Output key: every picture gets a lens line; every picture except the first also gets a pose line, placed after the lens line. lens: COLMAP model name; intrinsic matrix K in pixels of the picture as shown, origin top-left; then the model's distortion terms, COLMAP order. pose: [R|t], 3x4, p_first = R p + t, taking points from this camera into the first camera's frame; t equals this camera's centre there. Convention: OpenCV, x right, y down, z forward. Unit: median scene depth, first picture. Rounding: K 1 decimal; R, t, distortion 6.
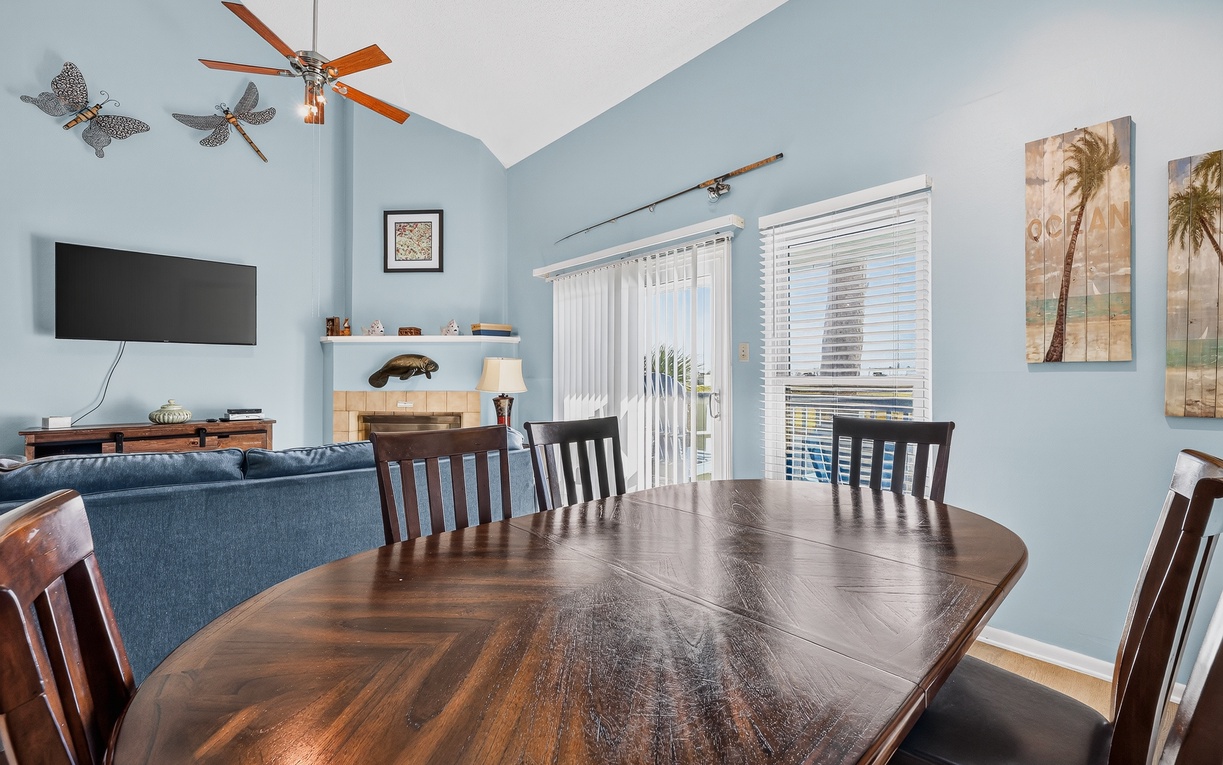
lens RADIAL K [[497.6, 0, 613.4], [0, 497.6, 378.0], [0, 0, 1]] dist [0.001652, 0.000270]
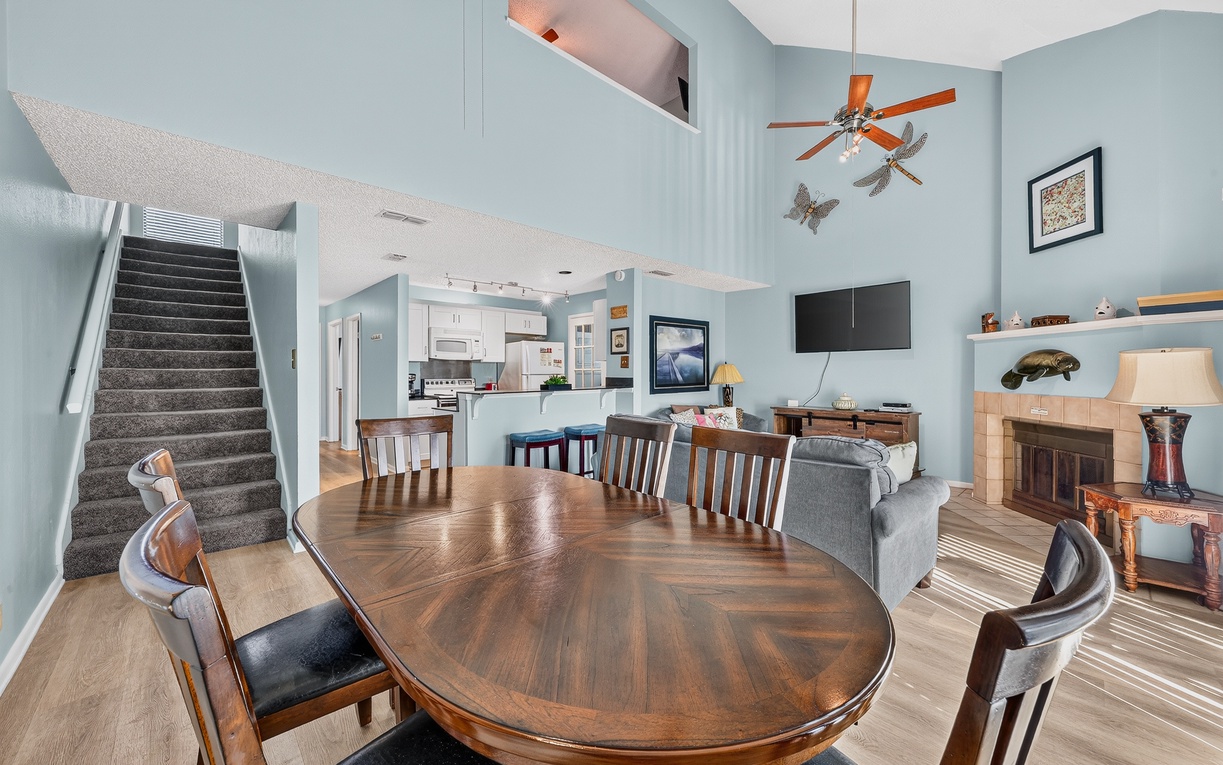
lens RADIAL K [[465.5, 0, 614.0], [0, 465.5, 373.1], [0, 0, 1]] dist [0.002005, 0.000248]
pose [[0.006003, 0.001654, -0.999981, 0.408962], [0.000502, 0.999999, 0.001657, -0.013060], [0.999982, -0.000512, 0.006002, 0.356596]]
